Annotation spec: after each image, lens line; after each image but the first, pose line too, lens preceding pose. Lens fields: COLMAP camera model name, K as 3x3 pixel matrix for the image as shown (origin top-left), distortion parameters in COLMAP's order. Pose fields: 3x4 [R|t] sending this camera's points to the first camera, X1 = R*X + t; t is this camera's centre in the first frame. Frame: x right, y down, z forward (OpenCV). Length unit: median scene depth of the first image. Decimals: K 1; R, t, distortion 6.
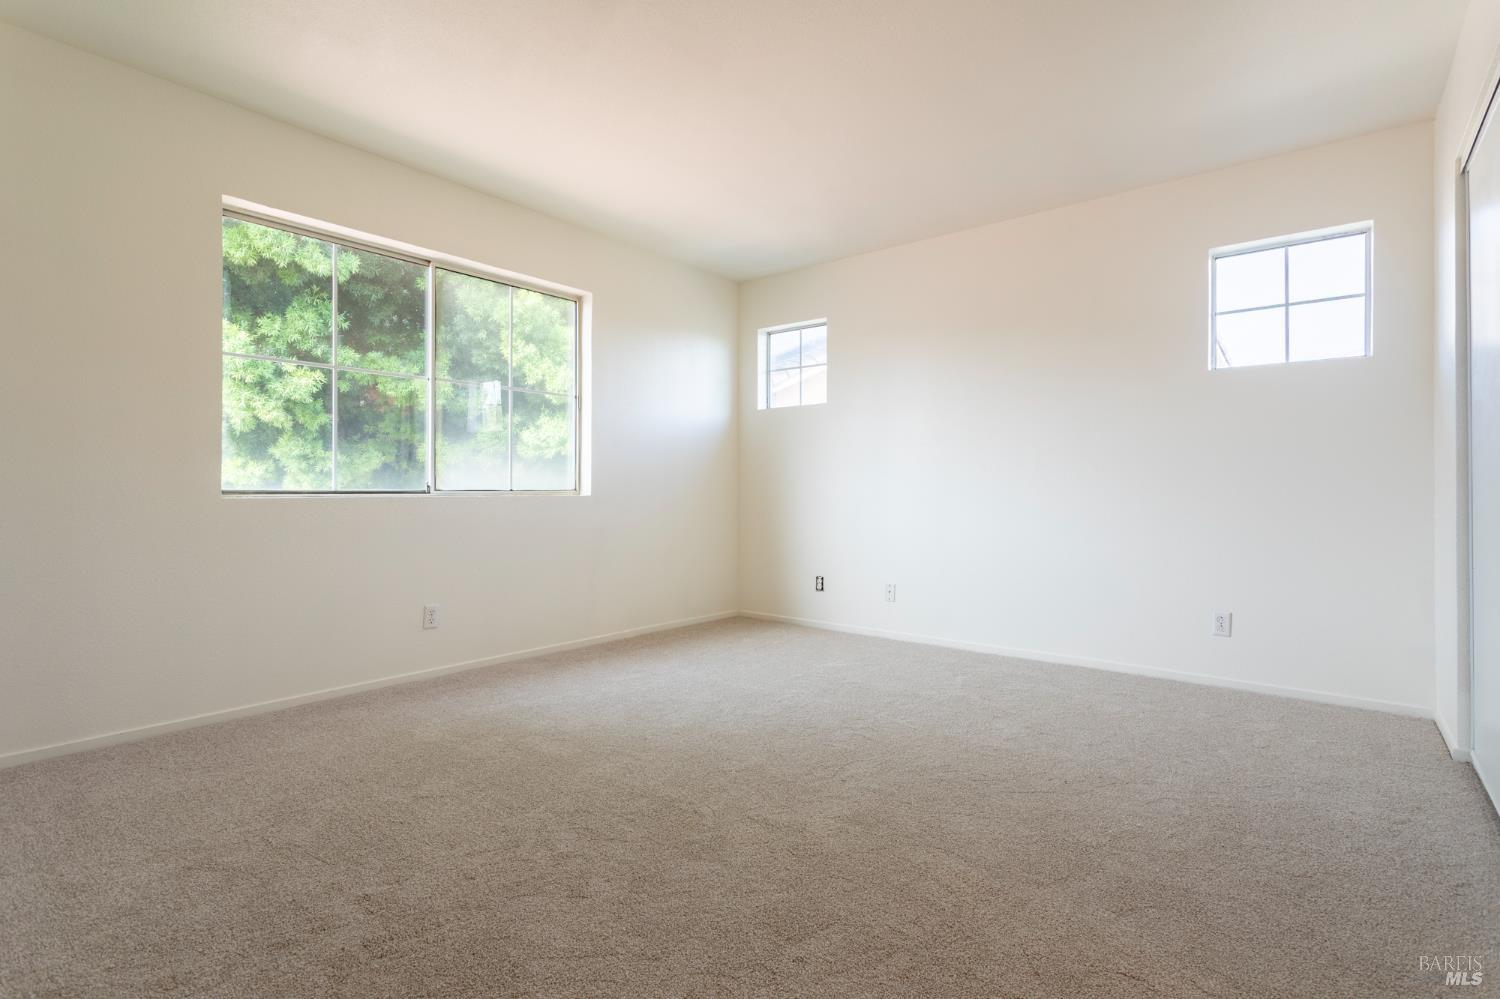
lens RADIAL K [[711.7, 0, 747.7], [0, 711.7, 496.3], [0, 0, 1]] dist [0.002939, 0.001095]
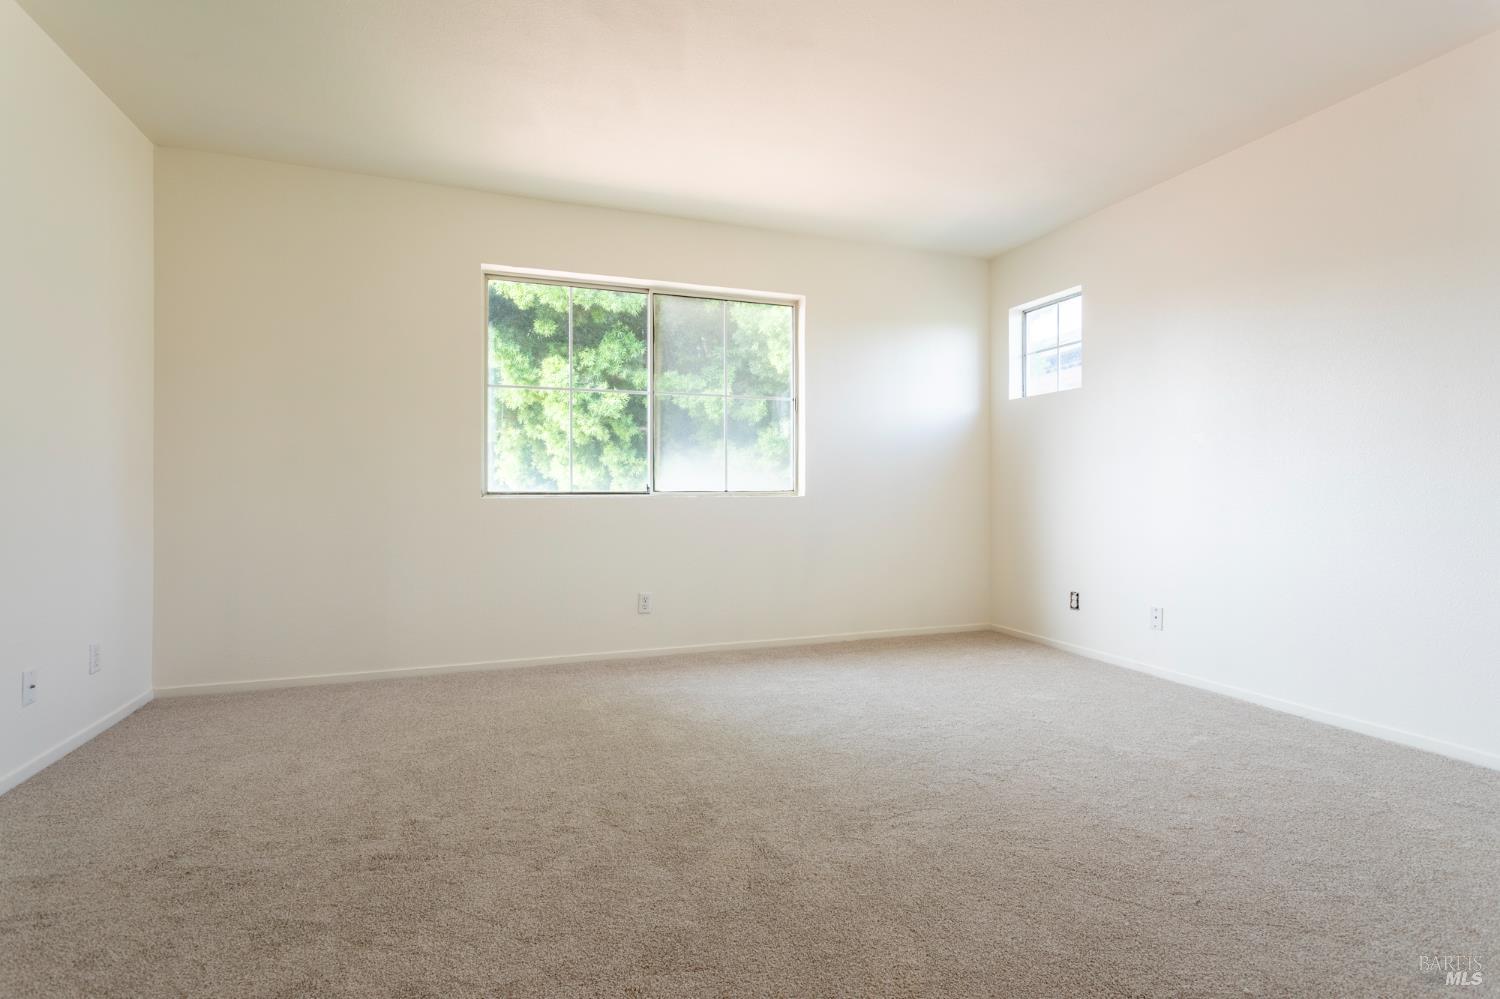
lens RADIAL K [[711.7, 0, 747.7], [0, 711.7, 496.3], [0, 0, 1]] dist [0.002939, 0.001095]
pose [[0.864022, 0.002610, -0.503447, 0.190563], [-0.002212, 0.999997, 0.001389, -0.001813], [0.503449, -0.000086, 0.864025, 0.072999]]
